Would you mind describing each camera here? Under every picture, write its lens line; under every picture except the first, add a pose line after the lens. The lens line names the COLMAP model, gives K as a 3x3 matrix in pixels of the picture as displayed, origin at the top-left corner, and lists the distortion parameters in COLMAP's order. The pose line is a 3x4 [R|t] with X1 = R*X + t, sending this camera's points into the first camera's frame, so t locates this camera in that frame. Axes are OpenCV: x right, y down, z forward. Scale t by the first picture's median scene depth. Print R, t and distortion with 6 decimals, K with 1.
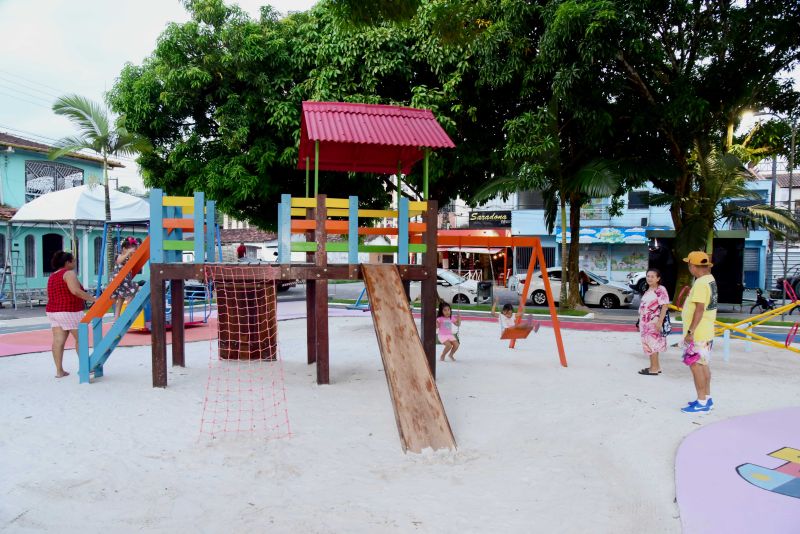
lens RADIAL K [[548.8, 0, 396.8], [0, 548.8, 283.3], [0, 0, 1]] dist [-0.104615, 0.053234]
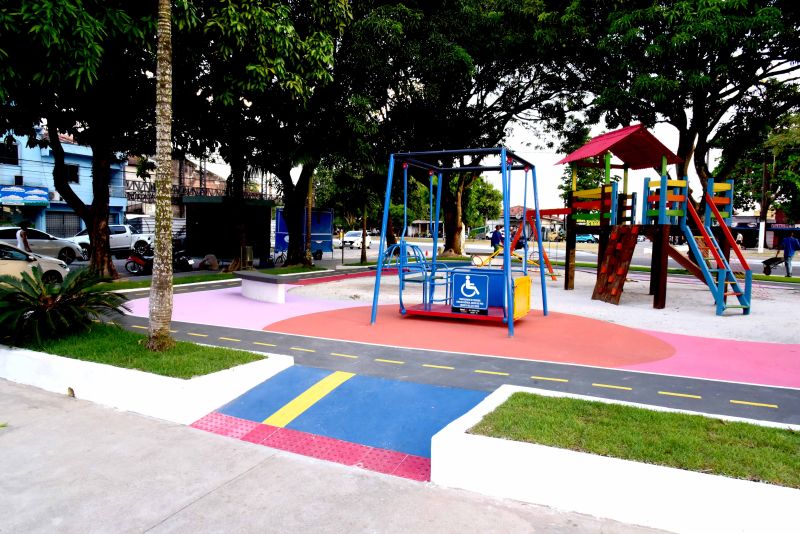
lens RADIAL K [[548.8, 0, 394.5], [0, 548.8, 297.2], [0, 0, 1]] dist [-0.104615, 0.053234]
pose [[0.008330, -0.125233, 0.992092, -0.776636], [0.035583, 0.991536, 0.124864, -0.022336], [-0.999332, 0.034261, 0.012716, 0.745934]]
